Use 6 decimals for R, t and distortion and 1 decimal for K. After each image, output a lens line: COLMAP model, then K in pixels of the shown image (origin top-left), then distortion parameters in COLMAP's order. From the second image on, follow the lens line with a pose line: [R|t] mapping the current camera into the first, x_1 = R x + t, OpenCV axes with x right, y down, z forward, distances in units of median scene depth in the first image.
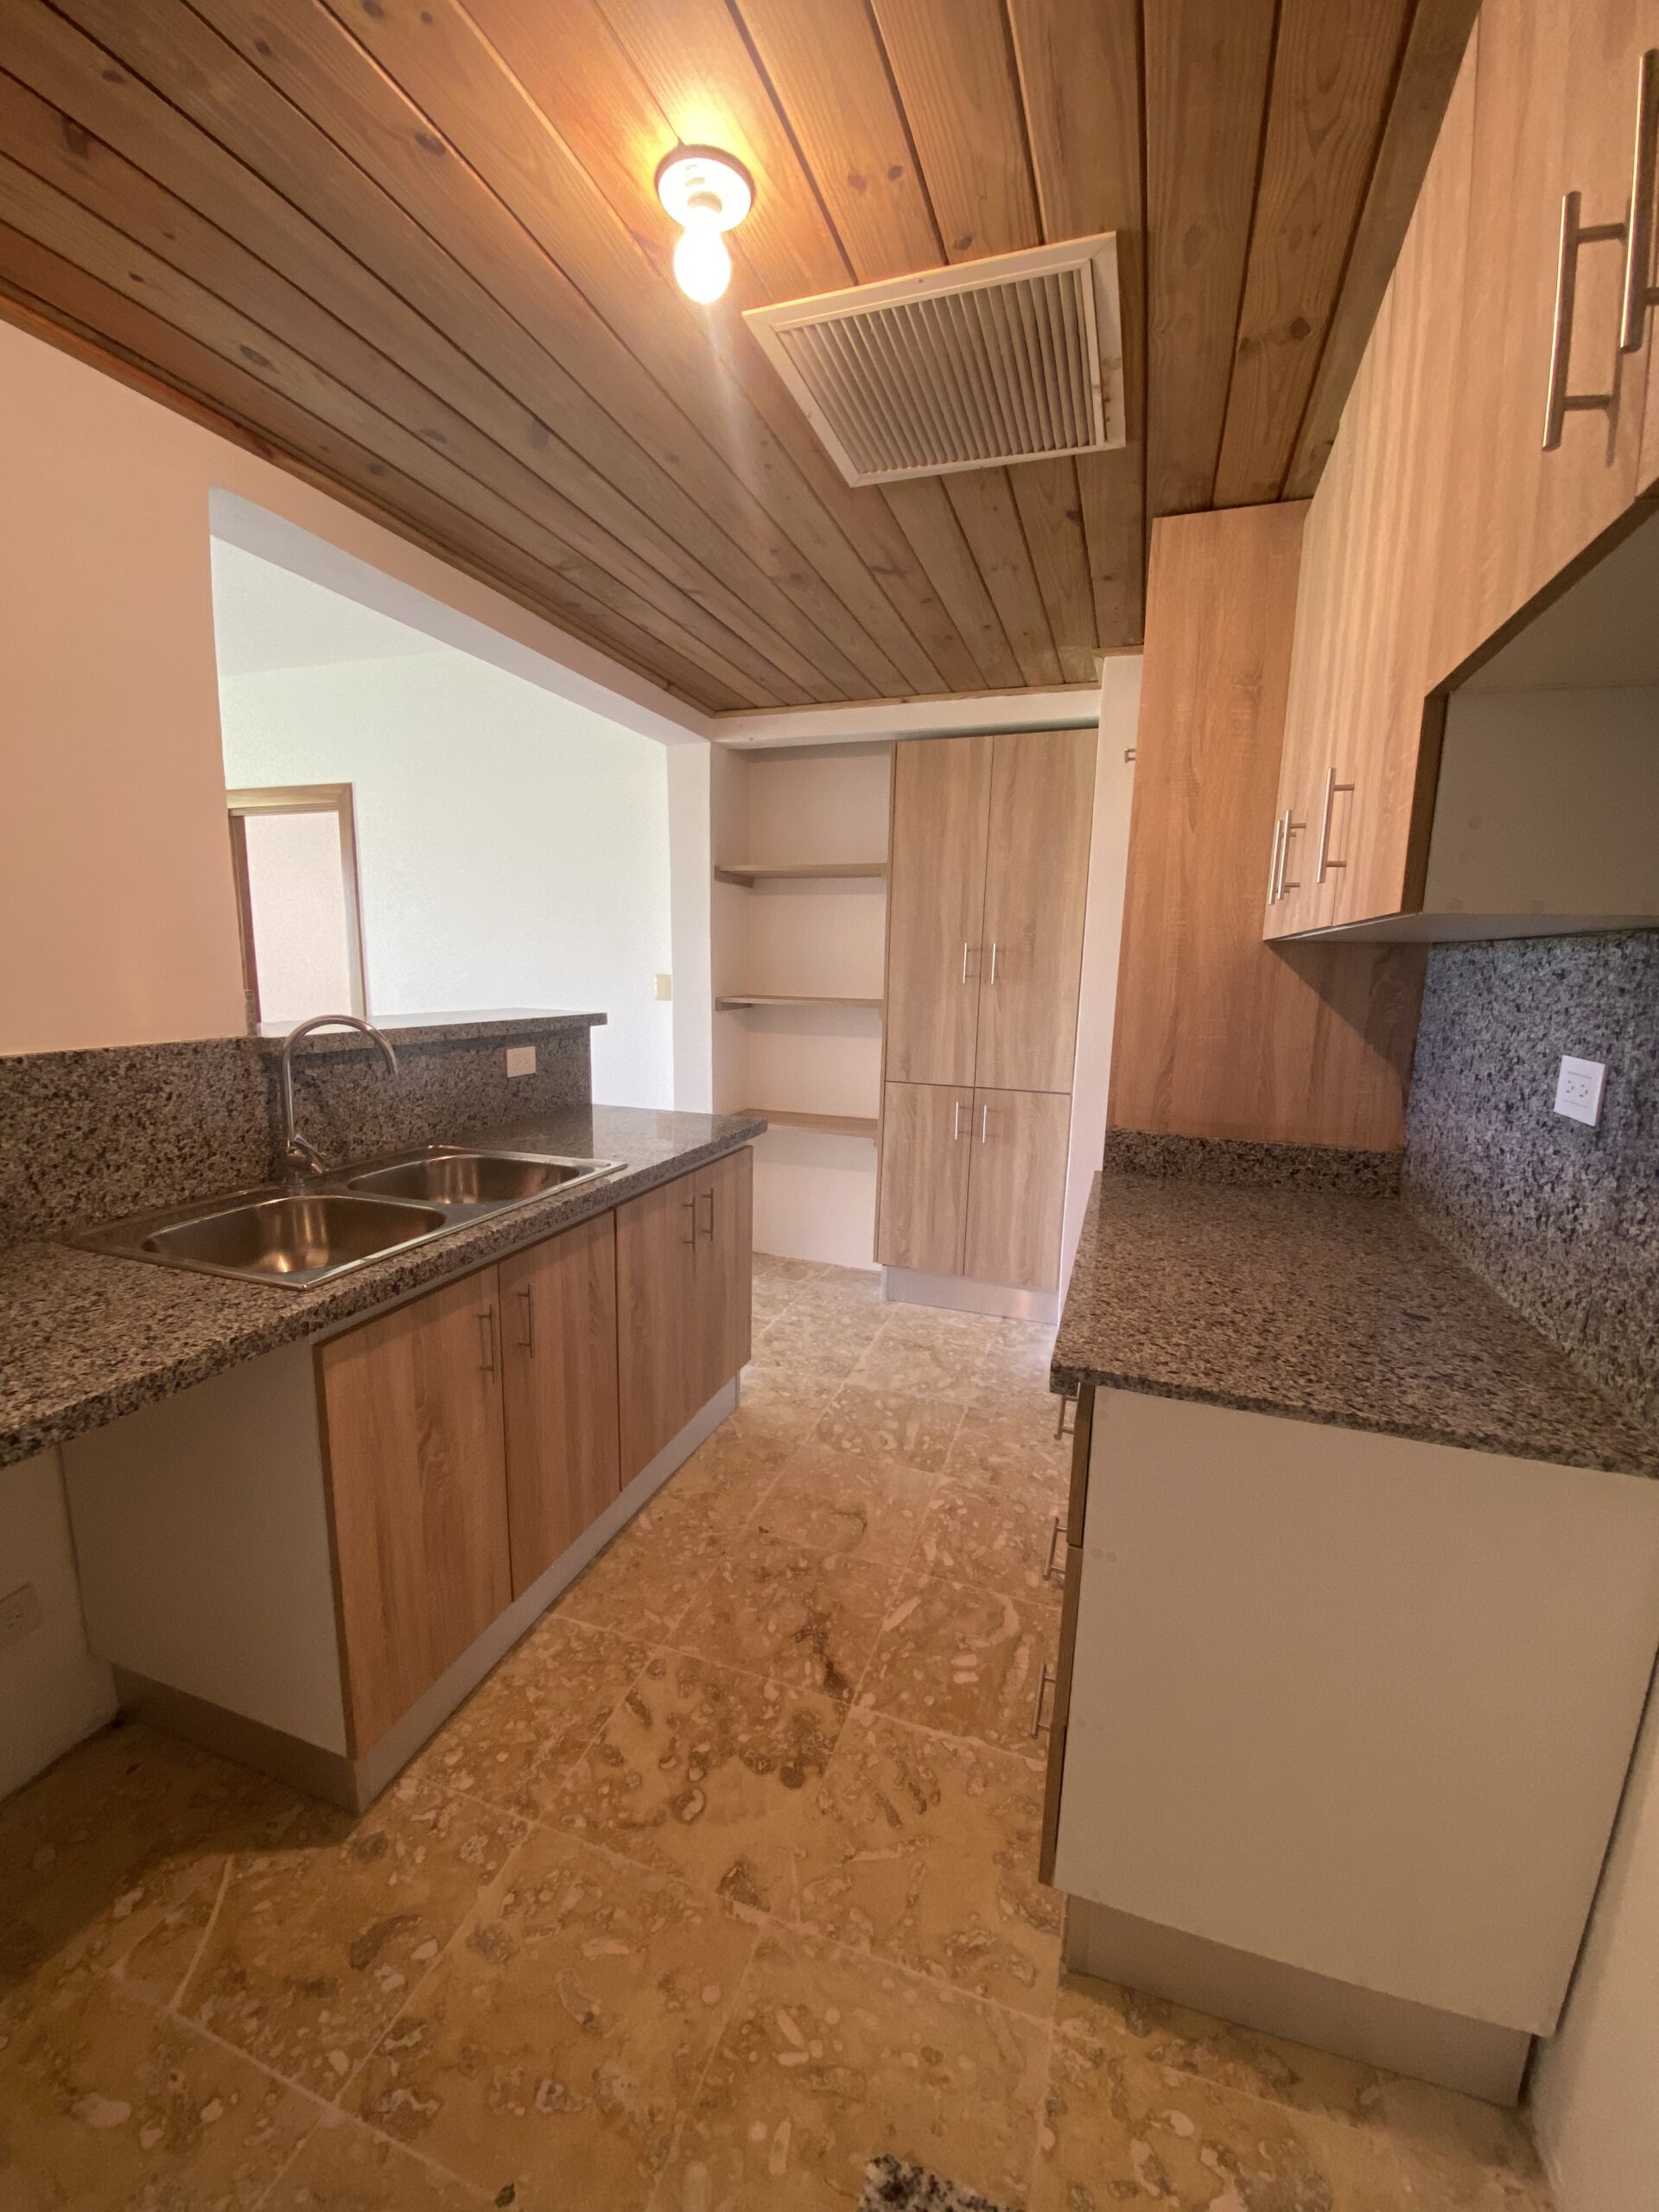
lens RADIAL K [[898.0, 0, 817.4], [0, 898.0, 1106.4], [0, 0, 1]] dist [0.011225, -0.016958]
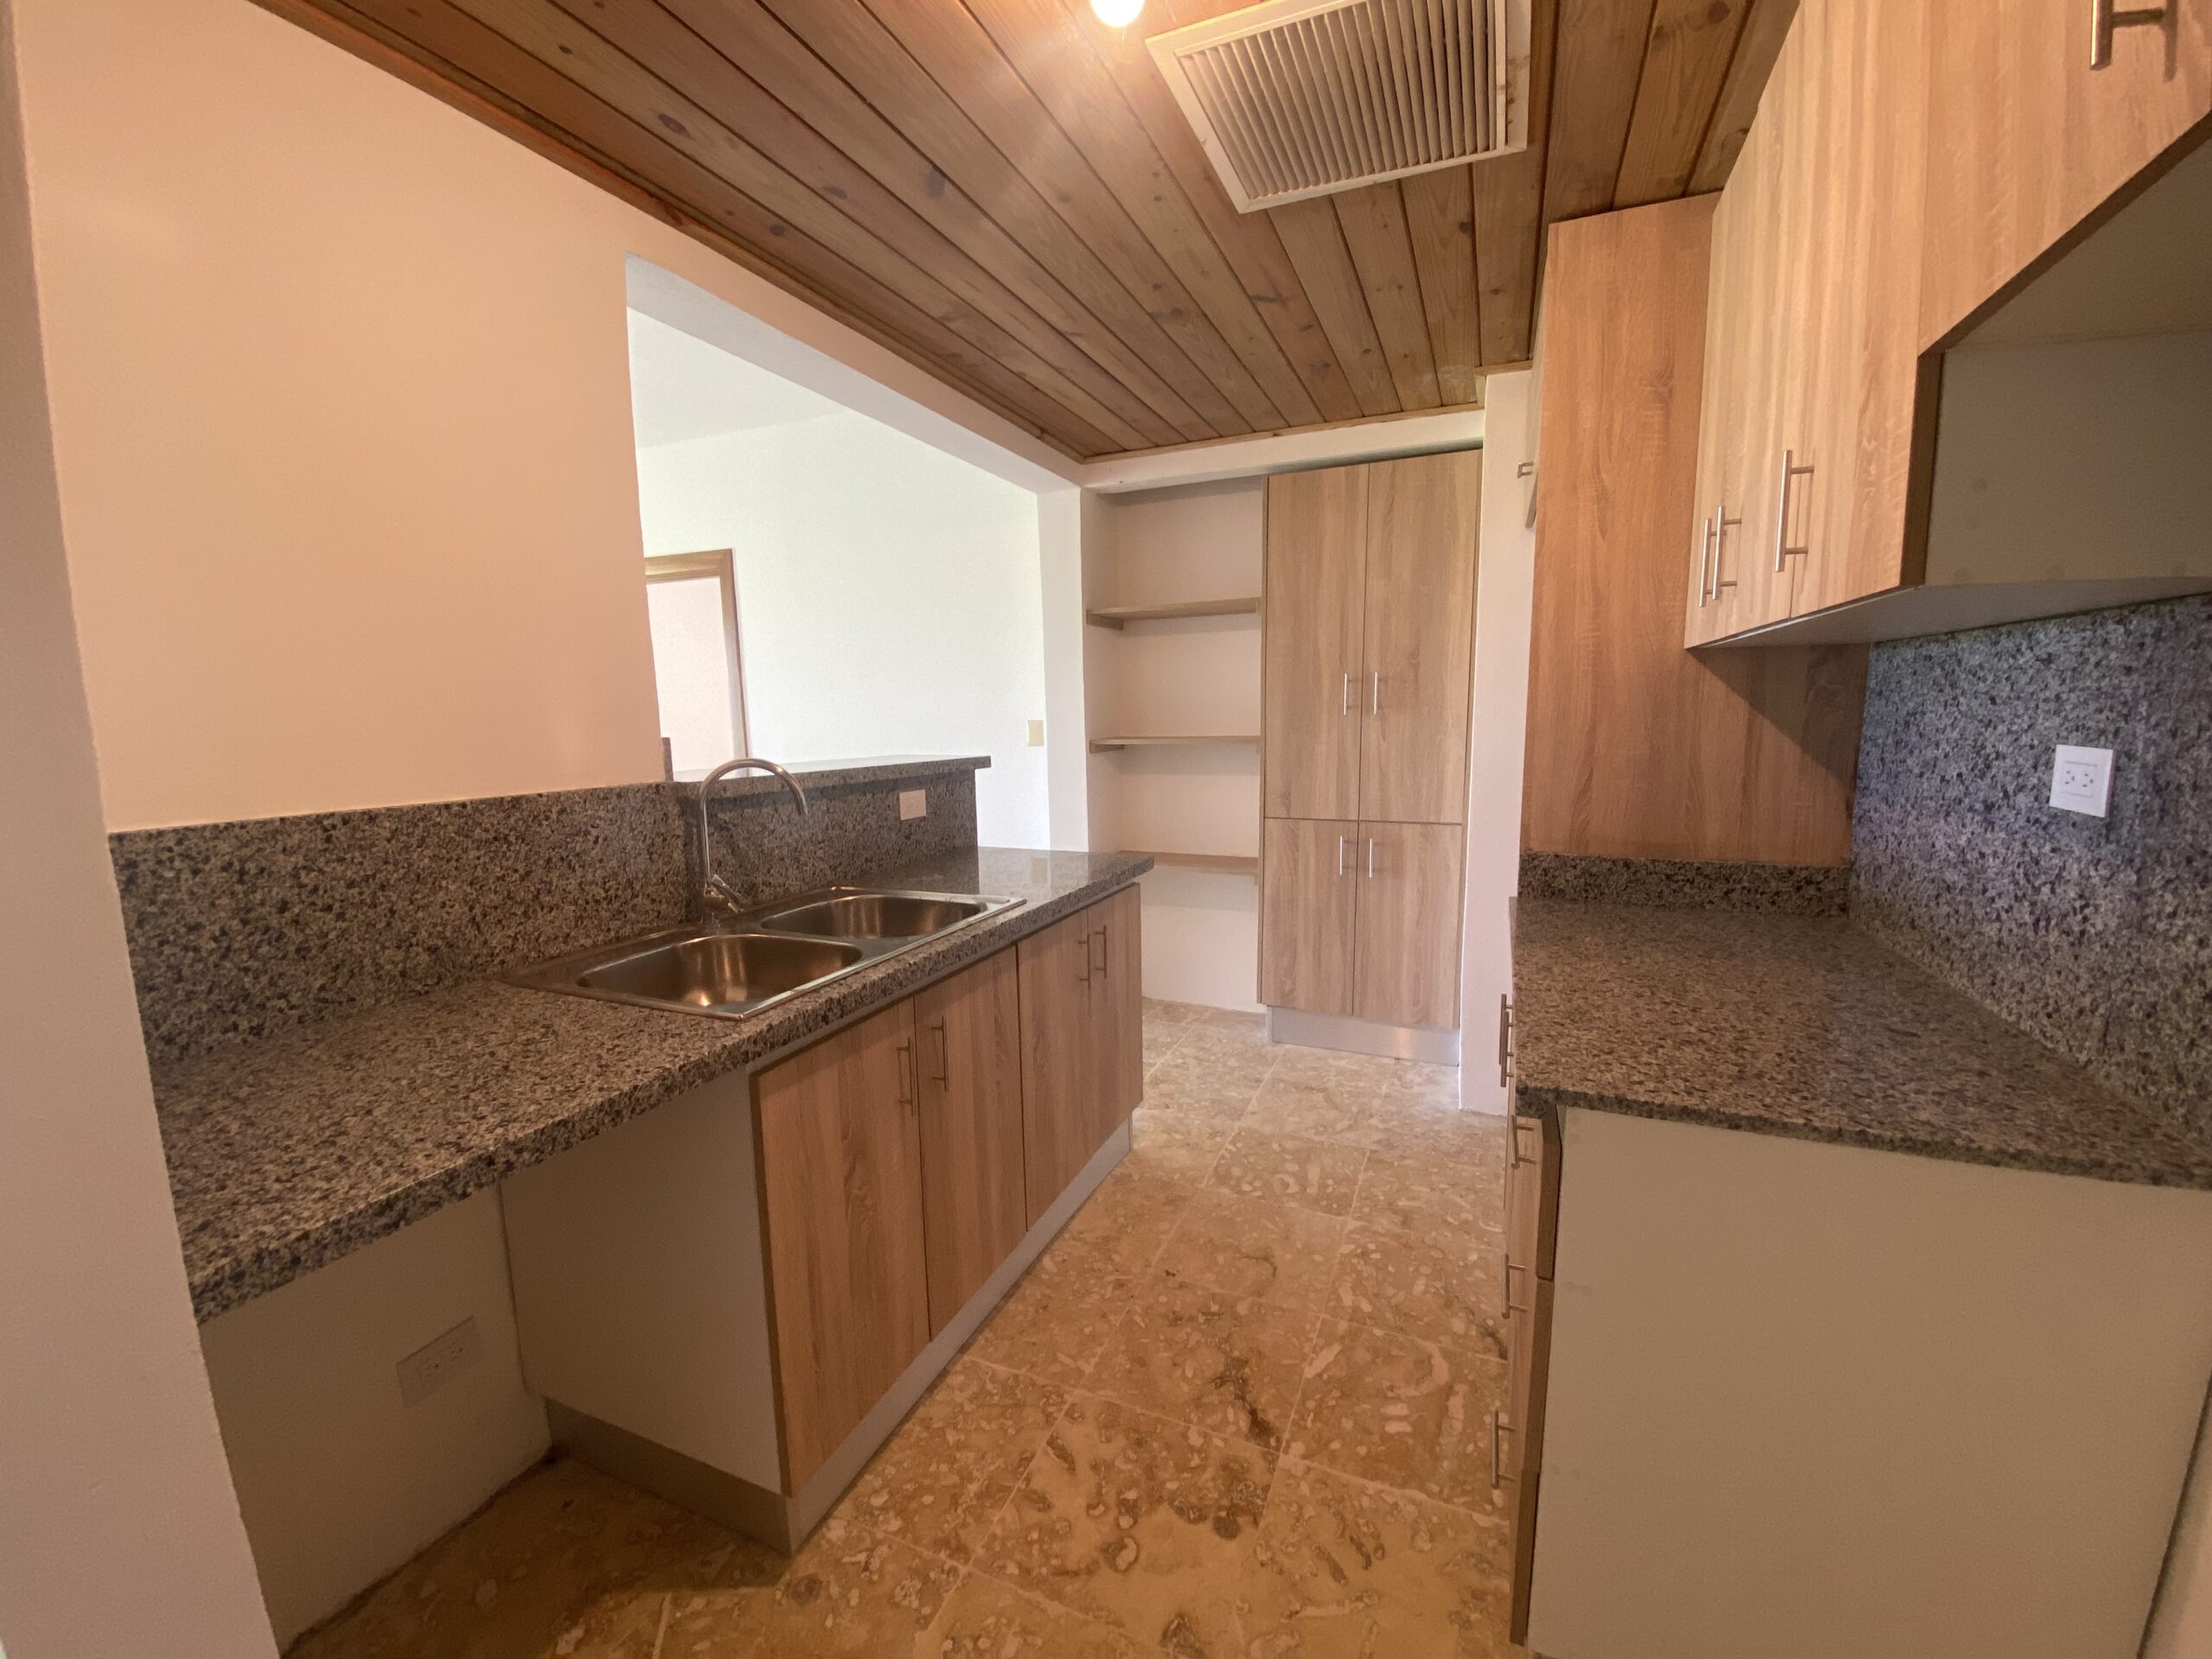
lens RADIAL K [[898.0, 0, 1105.9], [0, 898.0, 833.9], [0, 0, 1]] dist [0.011225, -0.016958]
pose [[0.997105, -0.027725, -0.070805, -0.064731], [0.025841, 0.999291, -0.027391, 0.025798], [0.071514, 0.025482, 0.997114, 0.011523]]
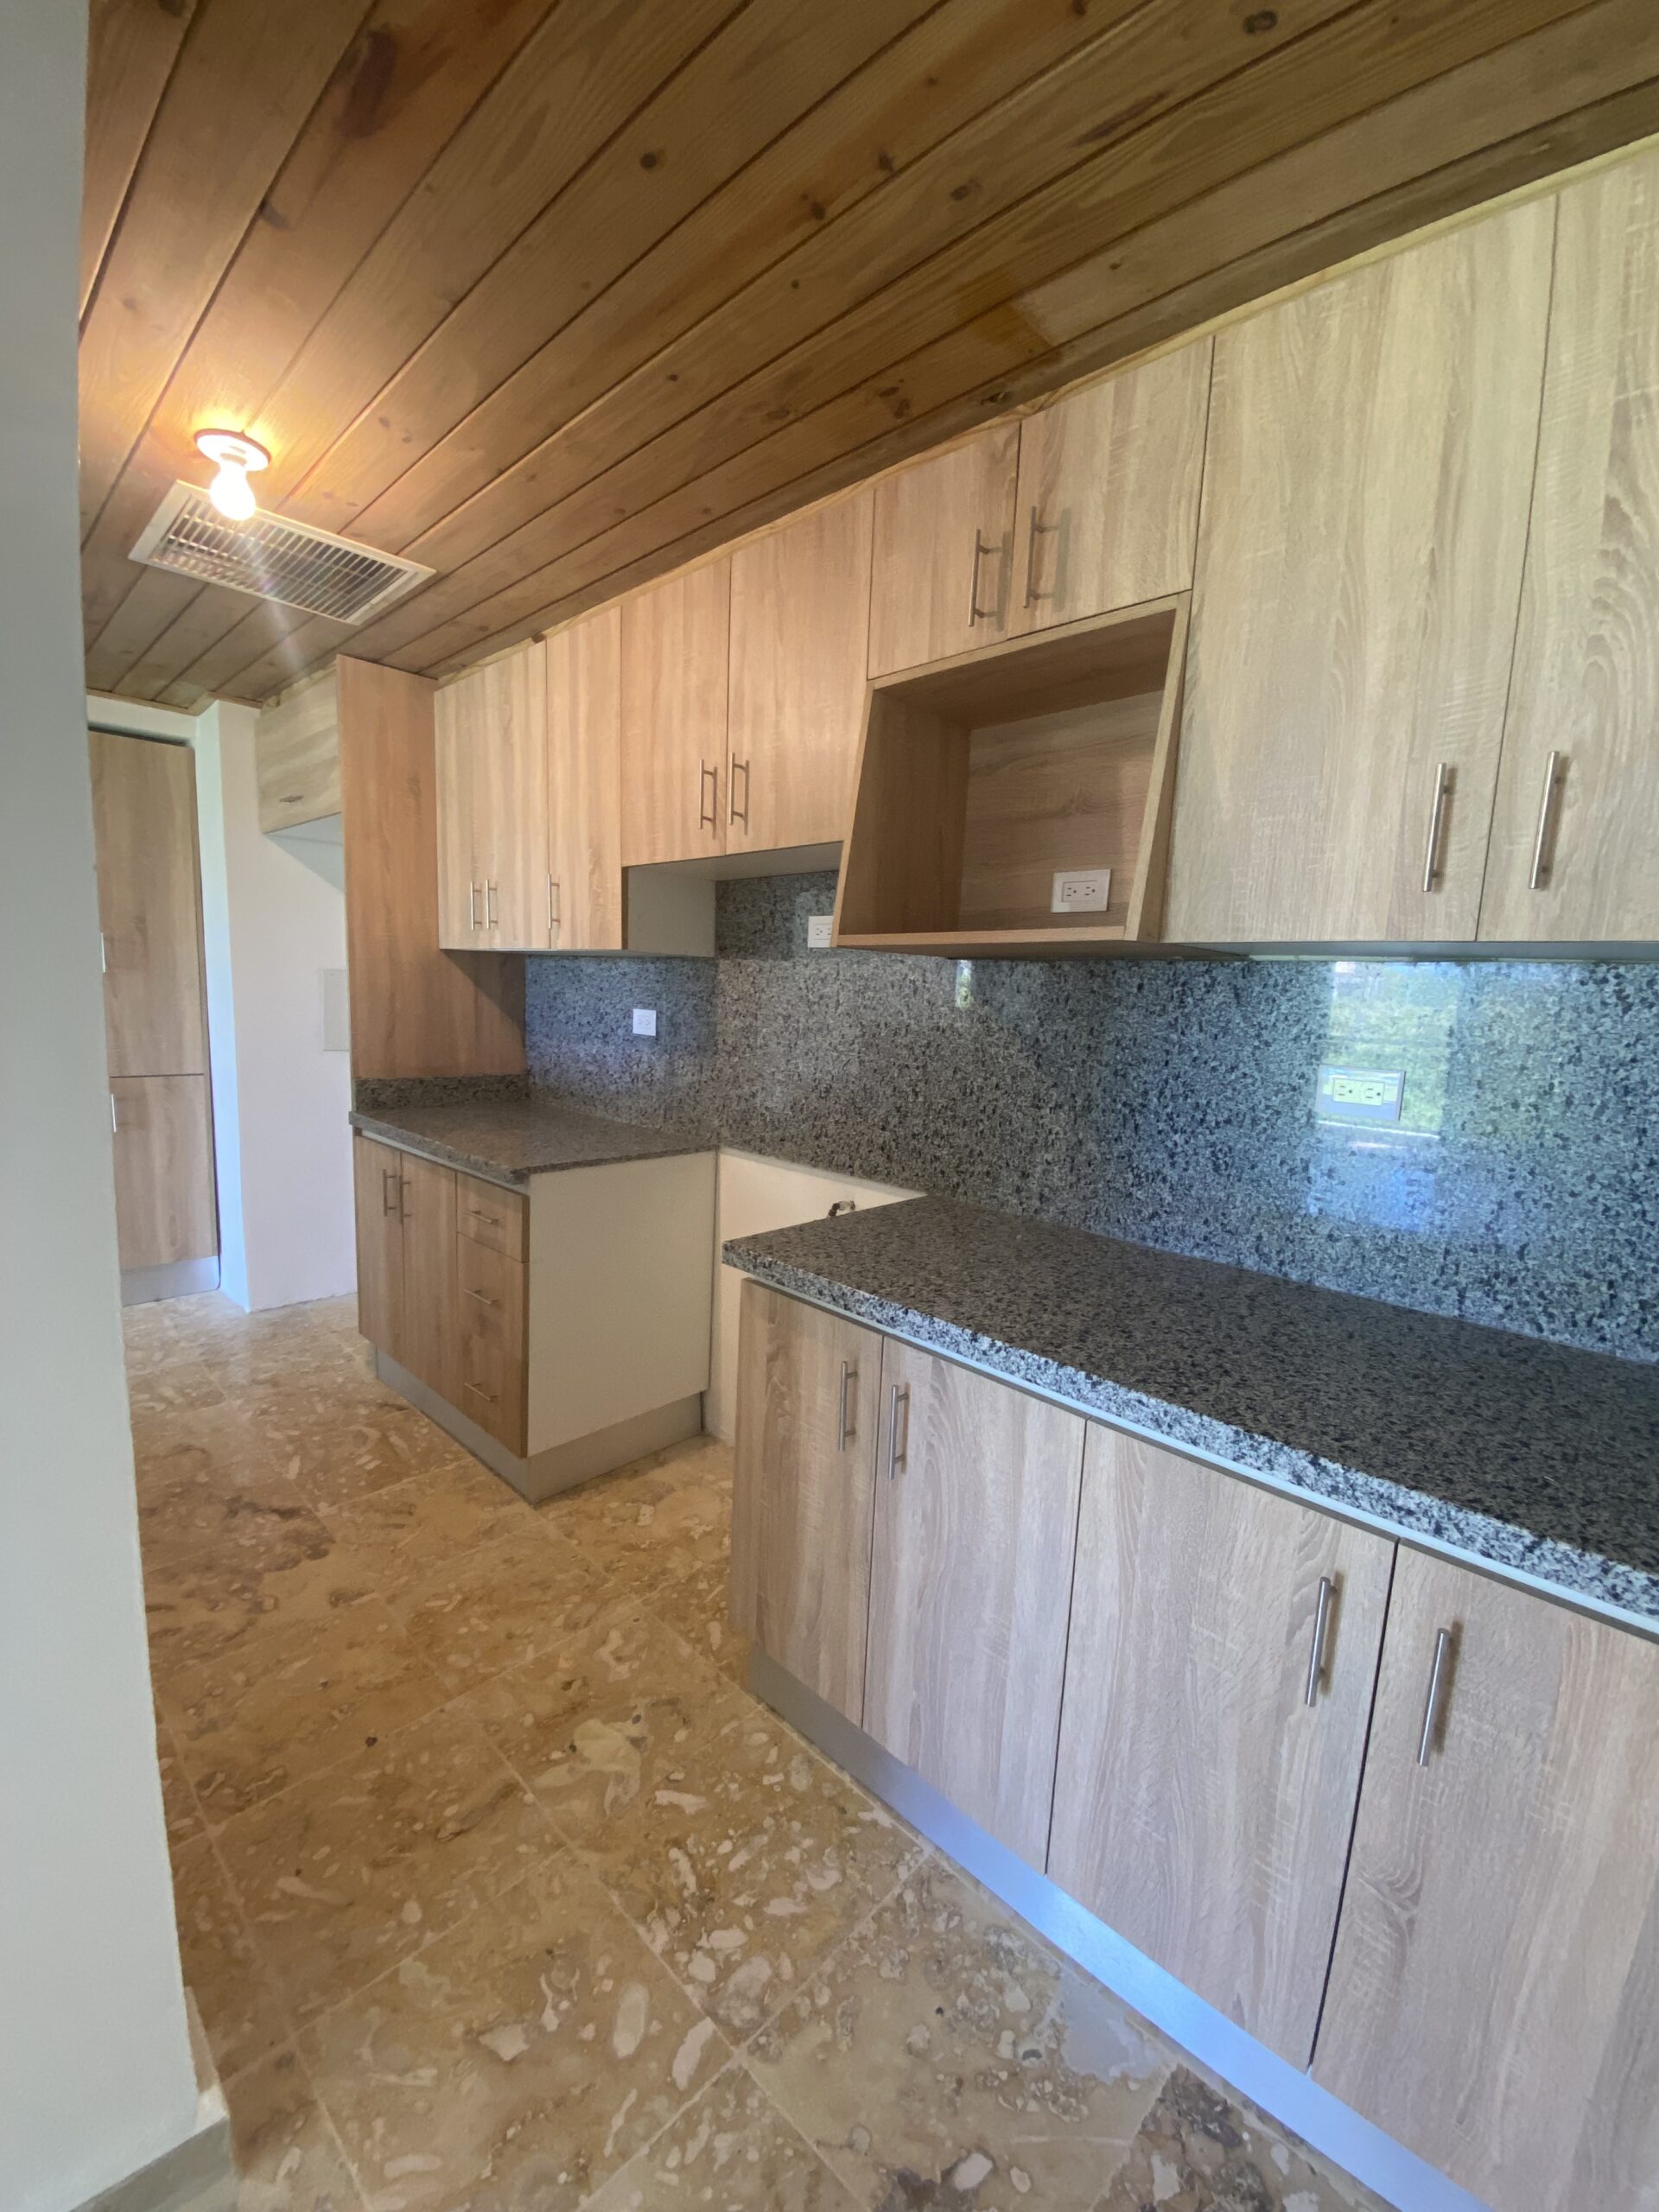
lens RADIAL K [[880.4, 0, 863.0], [0, 880.4, 1114.9], [0, 0, 1]] dist [-0.000526, -0.015897]
pose [[0.375869, -0.134981, 0.916789, -0.810390], [0.114626, 0.988509, 0.098546, 0.043858], [-0.919556, 0.068048, 0.387022, -0.314687]]
